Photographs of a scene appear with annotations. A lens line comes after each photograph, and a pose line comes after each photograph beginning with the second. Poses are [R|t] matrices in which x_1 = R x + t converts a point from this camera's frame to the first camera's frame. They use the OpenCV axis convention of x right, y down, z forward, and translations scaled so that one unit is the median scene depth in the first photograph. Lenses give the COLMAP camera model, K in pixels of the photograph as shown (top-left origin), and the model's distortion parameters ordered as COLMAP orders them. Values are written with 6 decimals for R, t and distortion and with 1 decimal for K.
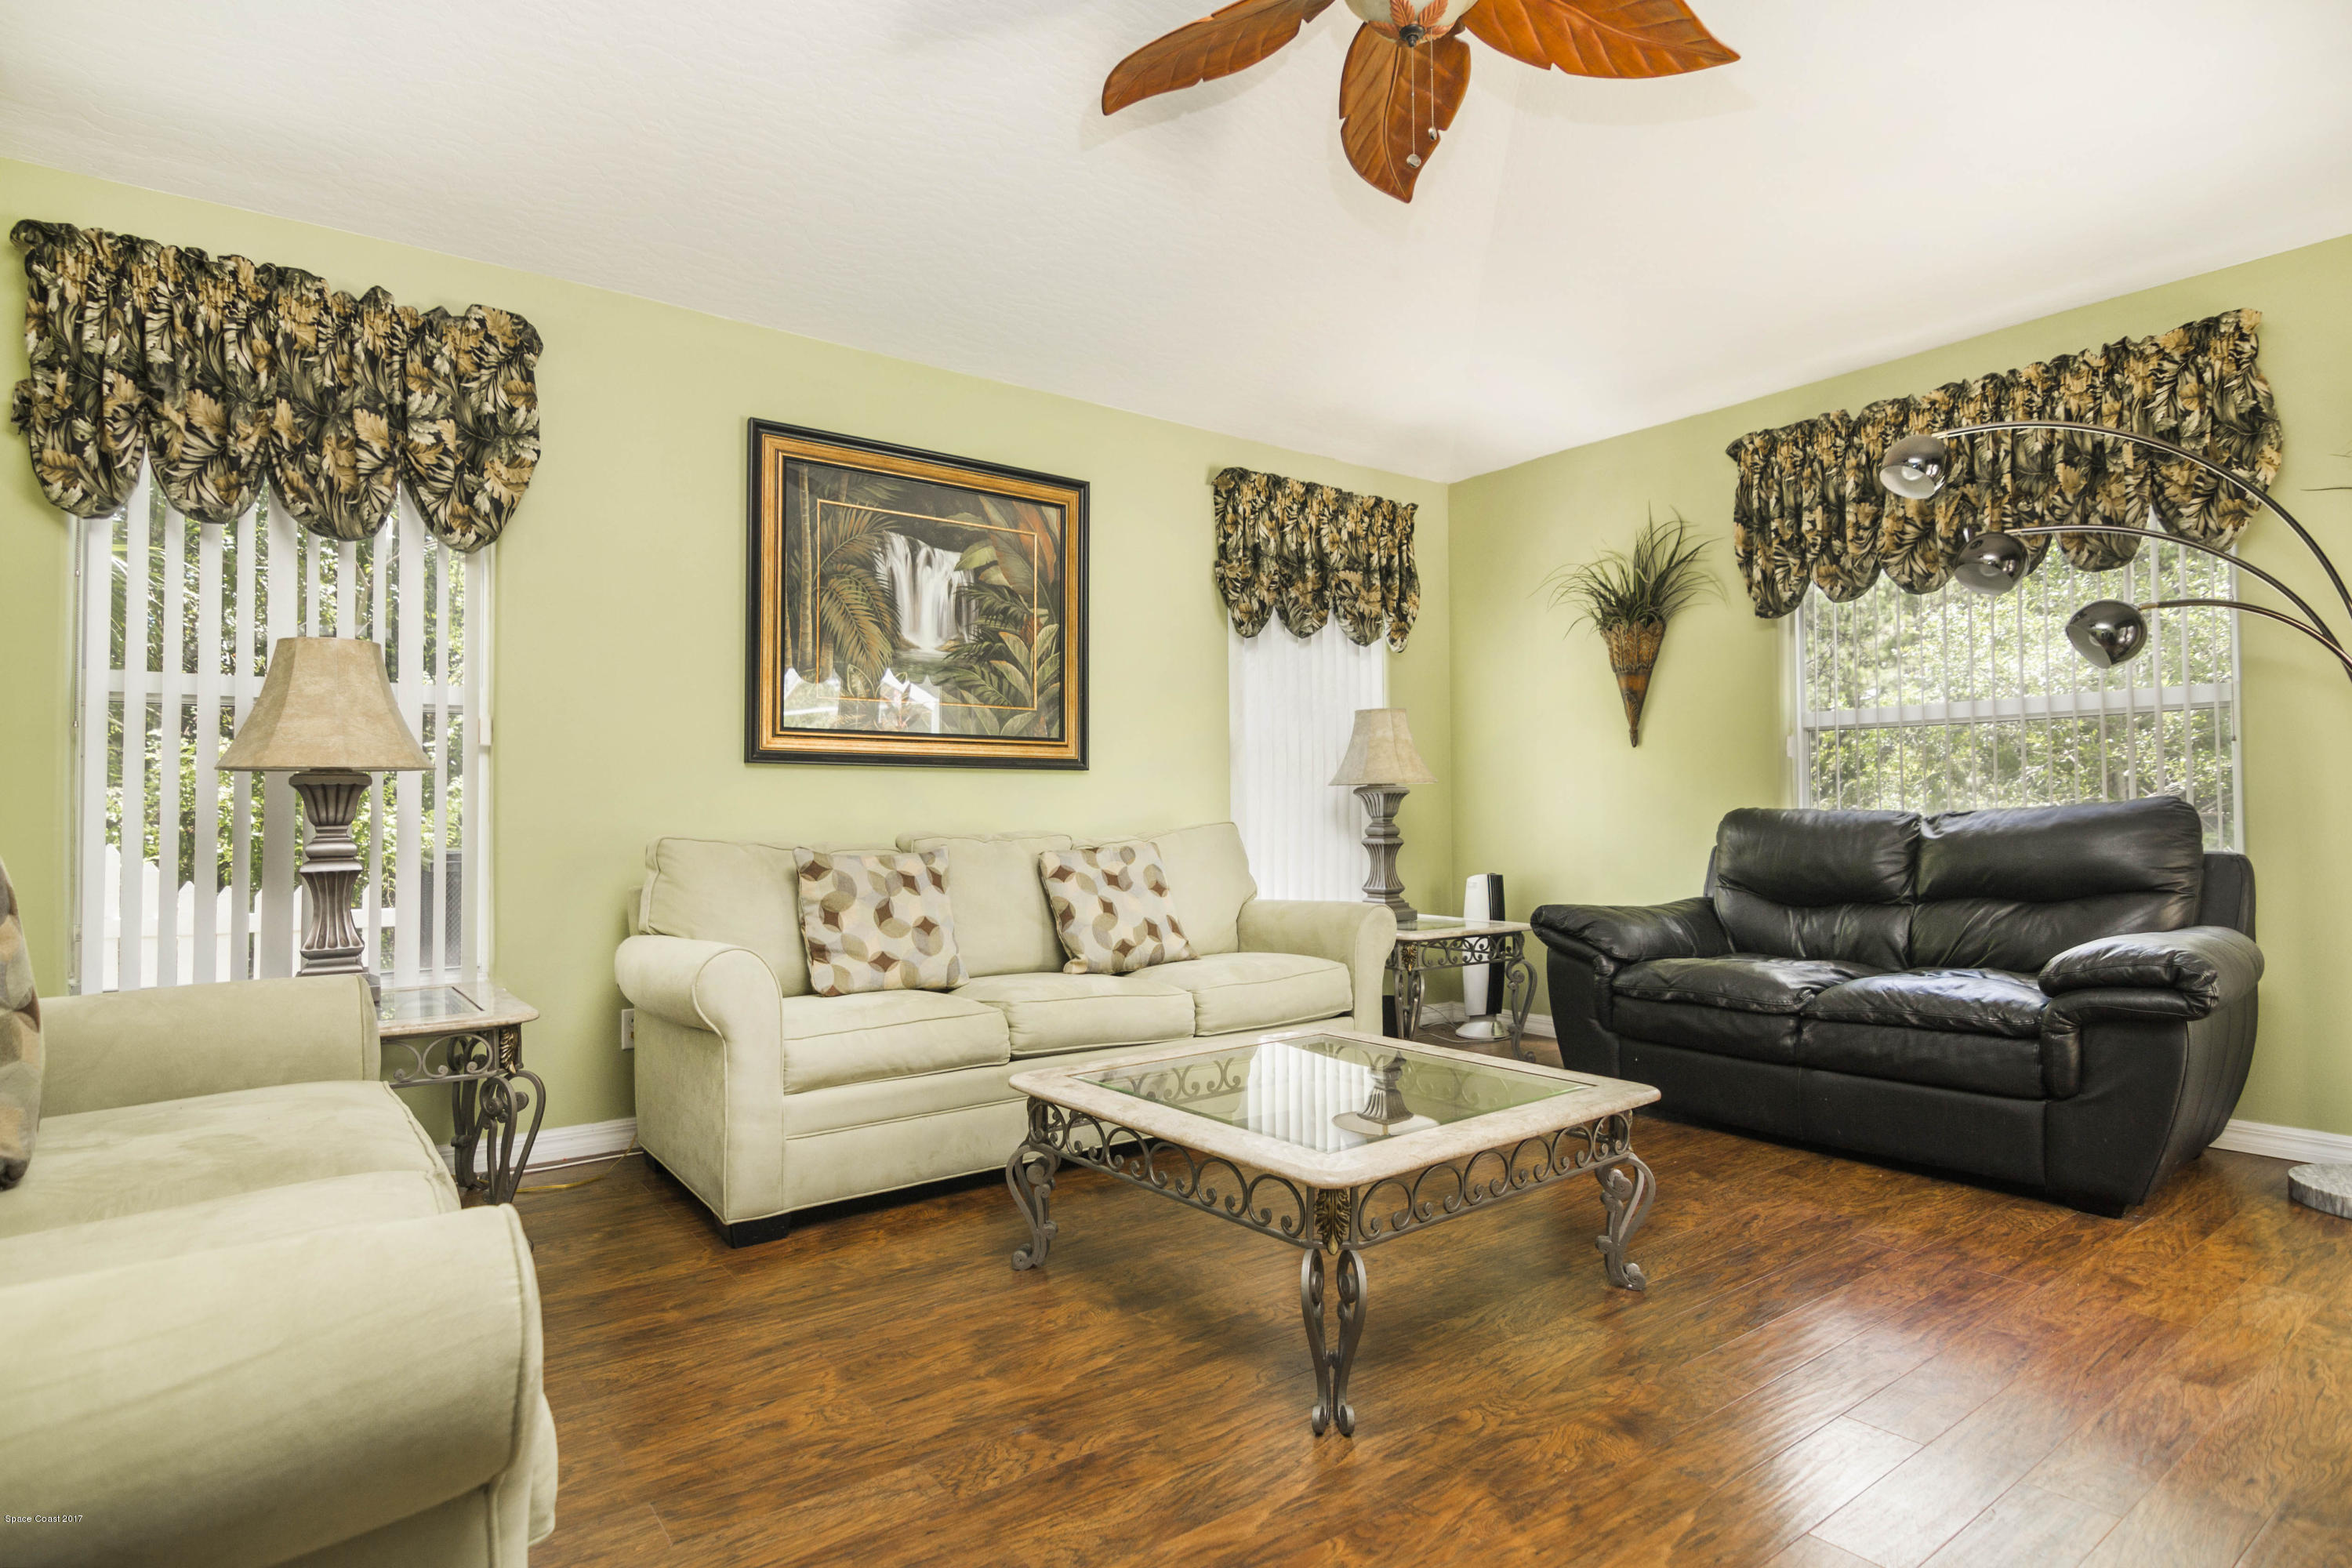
lens RADIAL K [[1204.7, 0, 1165.9], [0, 1204.7, 792.9], [0, 0, 1]] dist [-0.008030, -0.009770]
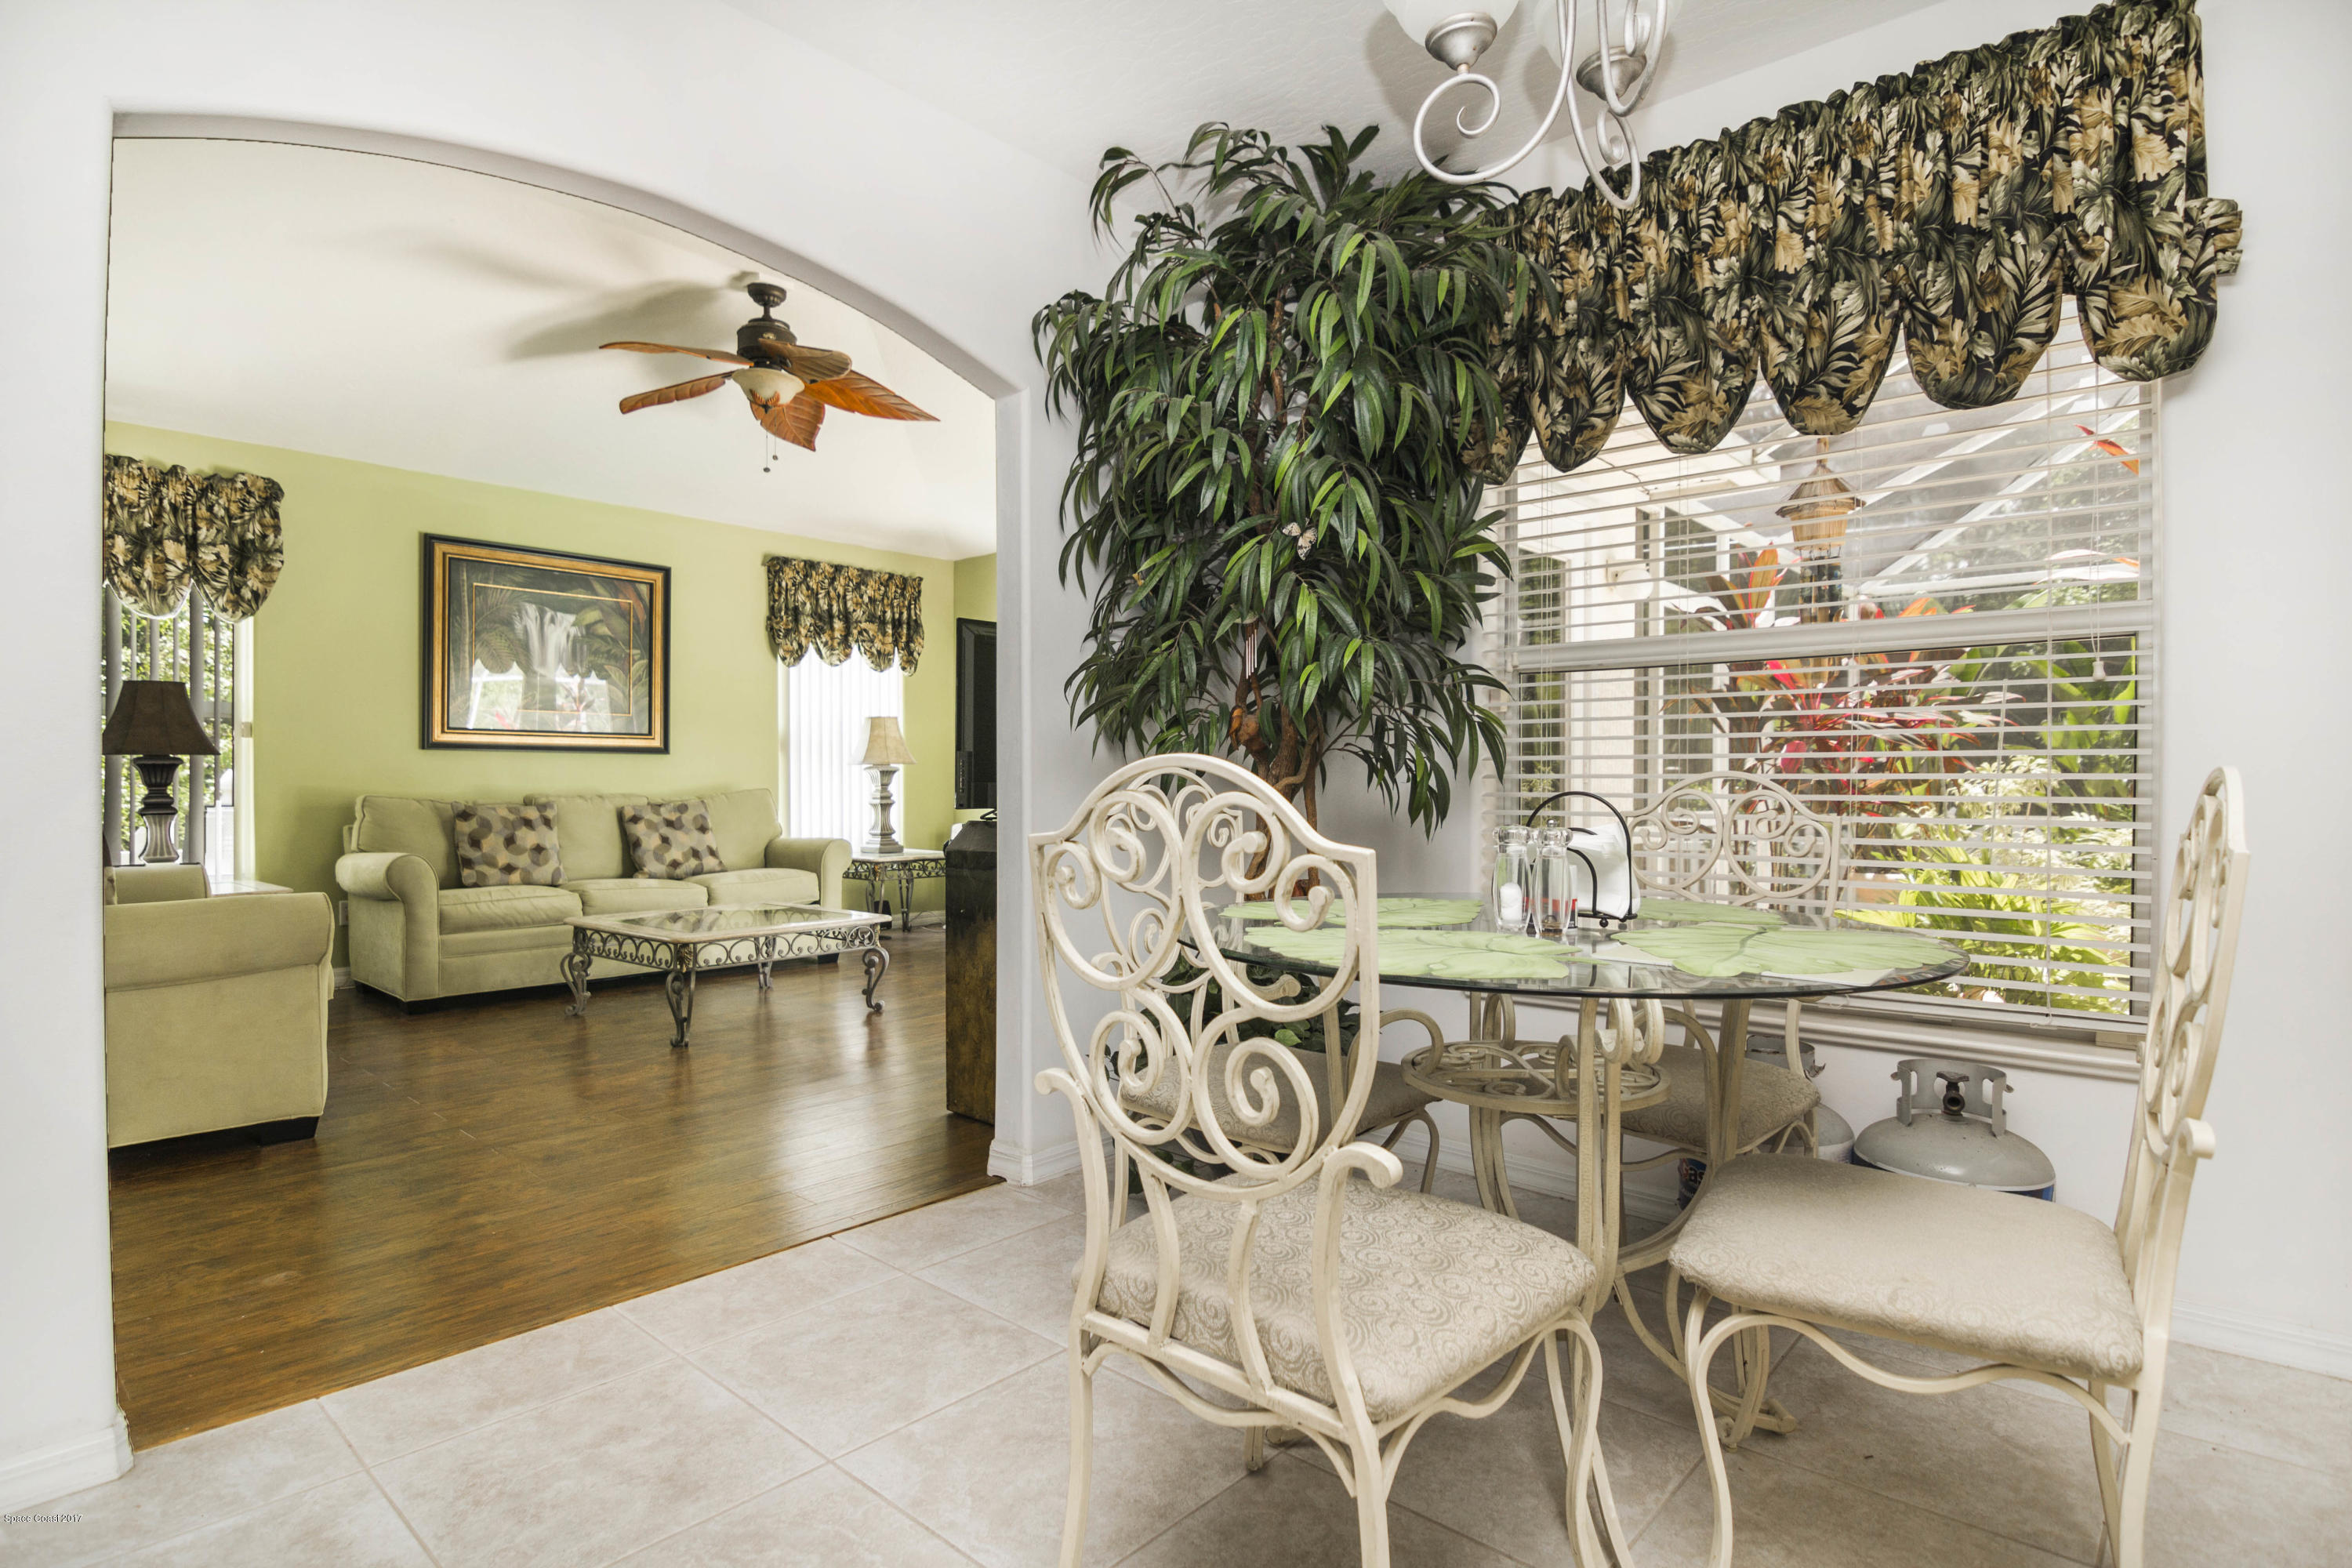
lens RADIAL K [[1204.7, 0, 1173.9], [0, 1204.7, 786.0], [0, 0, 1]] dist [-0.008030, -0.009770]
pose [[0.979041, 0.004686, 0.203610, 0.292990], [-0.008166, 0.999835, 0.016256, -0.010571], [-0.203500, -0.017578, 0.978917, -0.734562]]
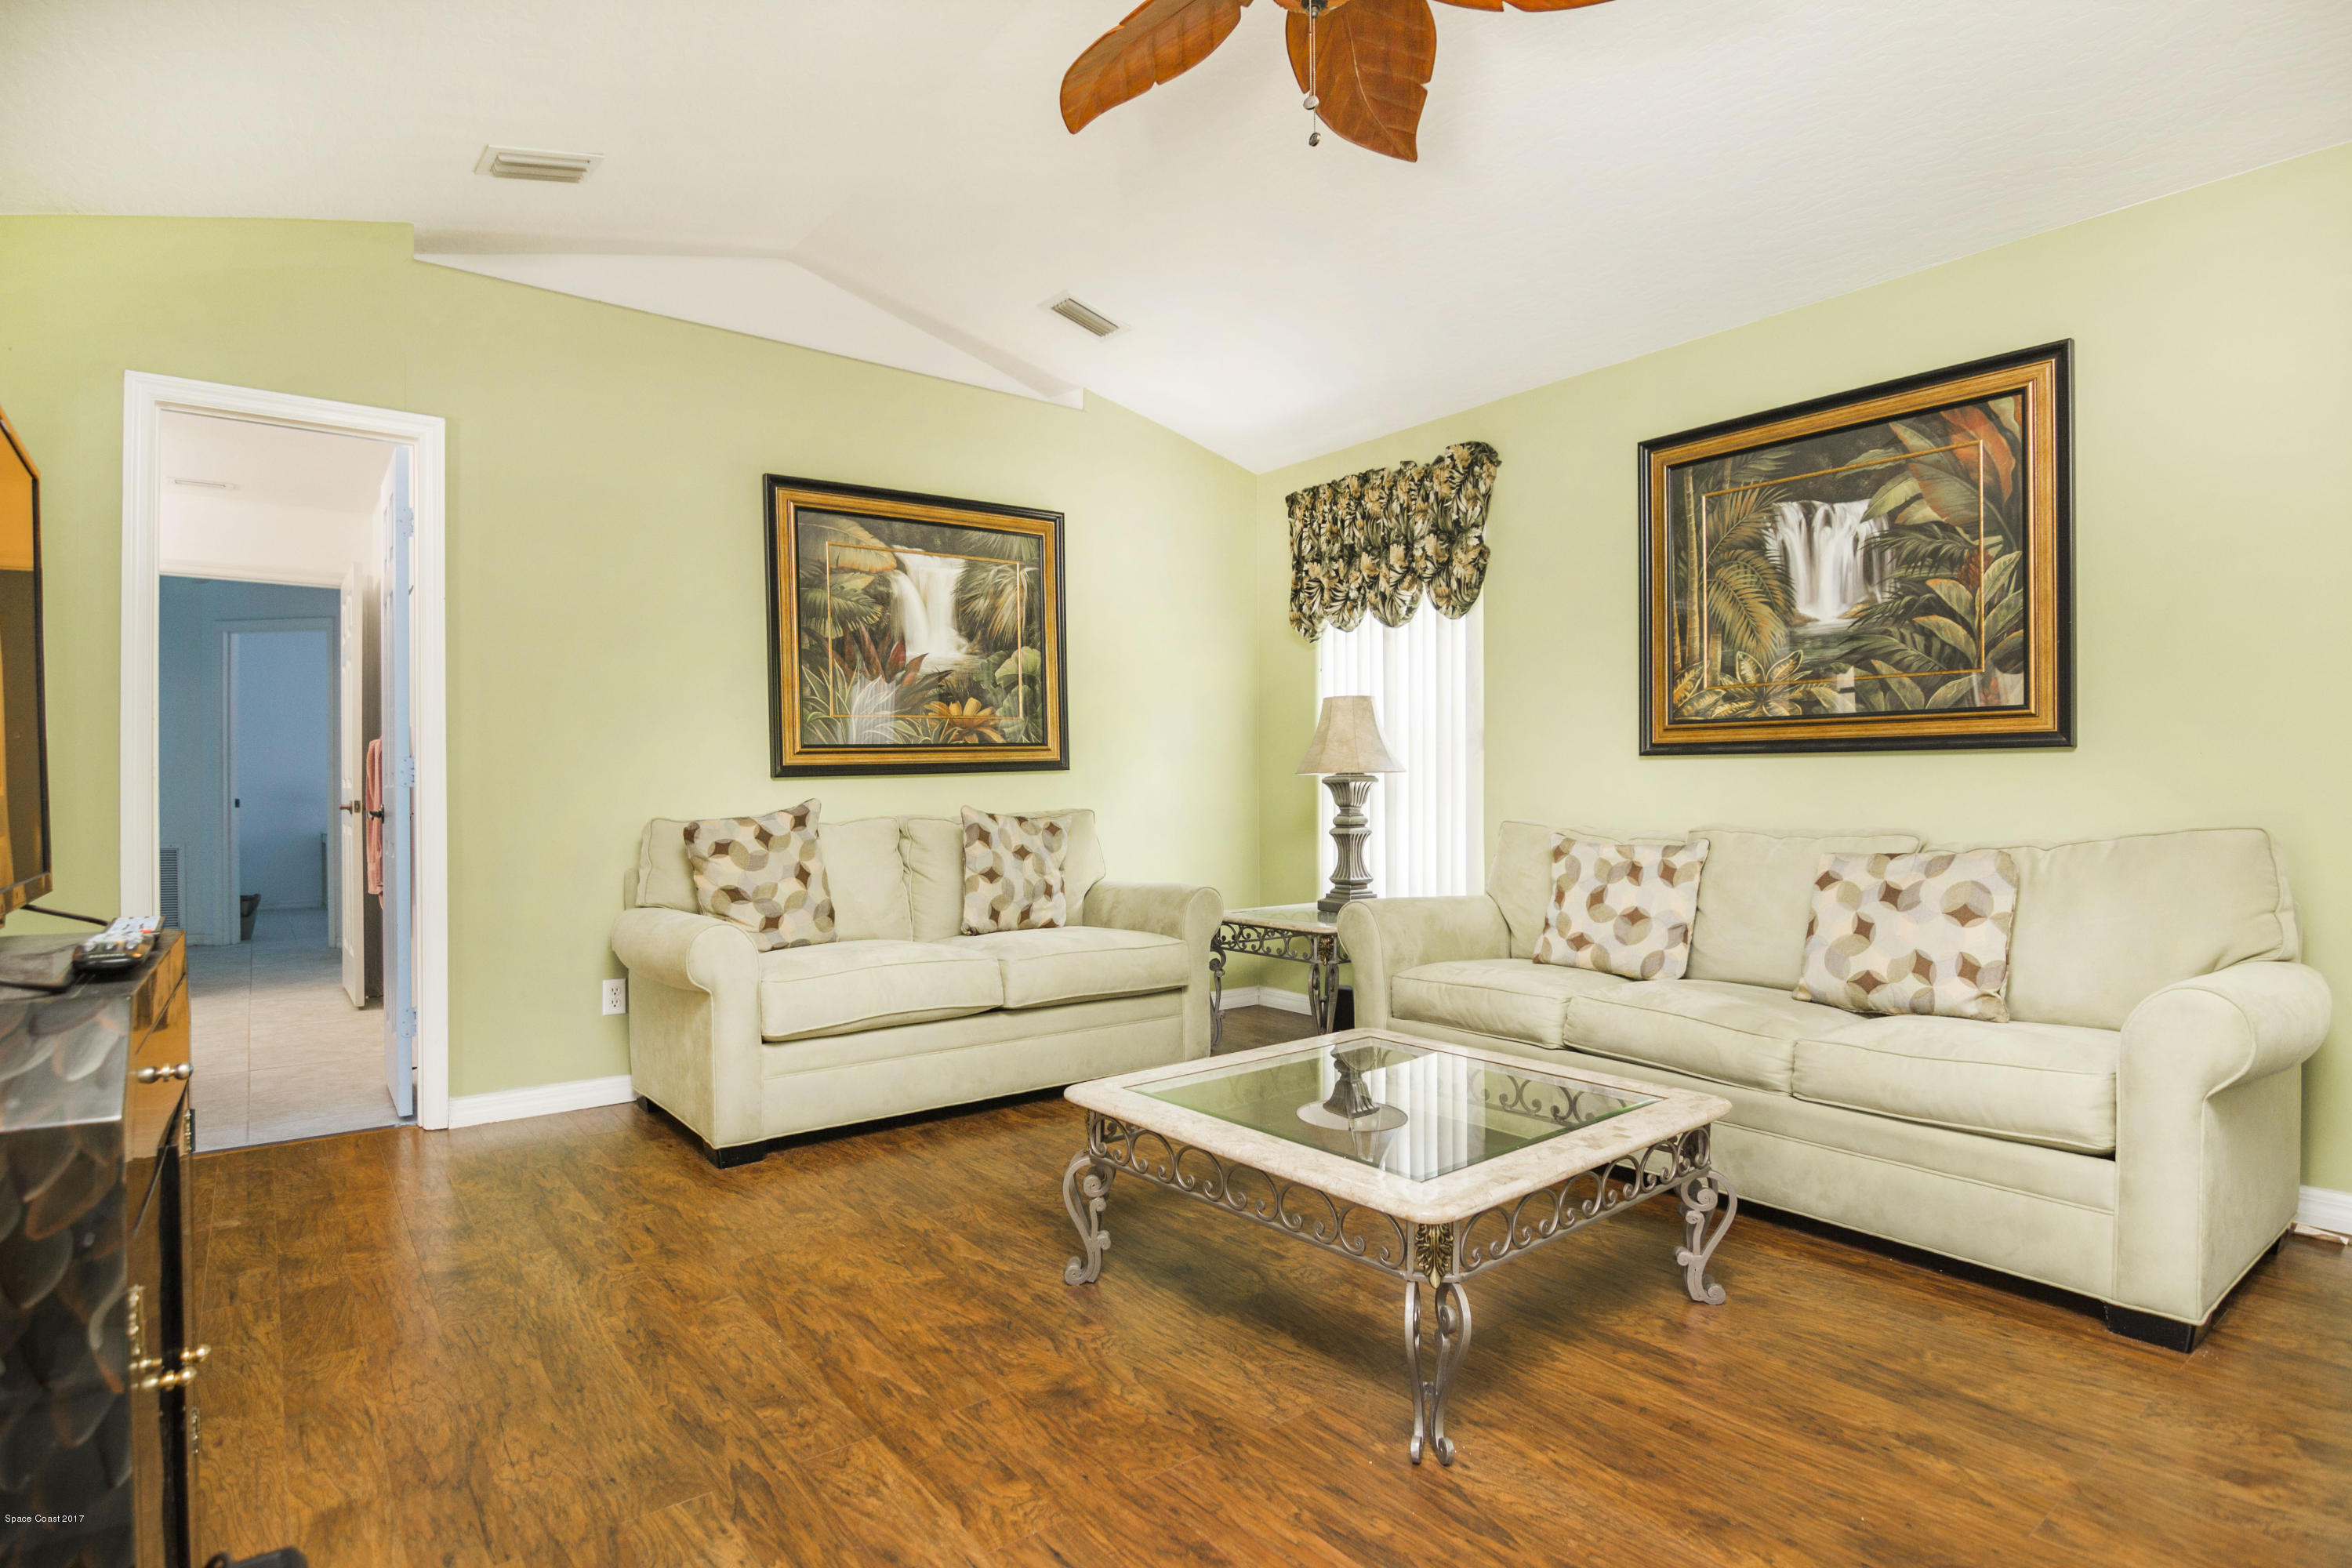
lens RADIAL K [[1204.7, 0, 1196.5], [0, 1204.7, 780.2], [0, 0, 1]] dist [-0.008030, -0.009770]
pose [[0.034624, -0.000907, -0.999400, 0.716434], [0.019538, 0.999809, -0.000230, -0.010128], [0.999209, -0.019518, 0.034635, 0.531407]]
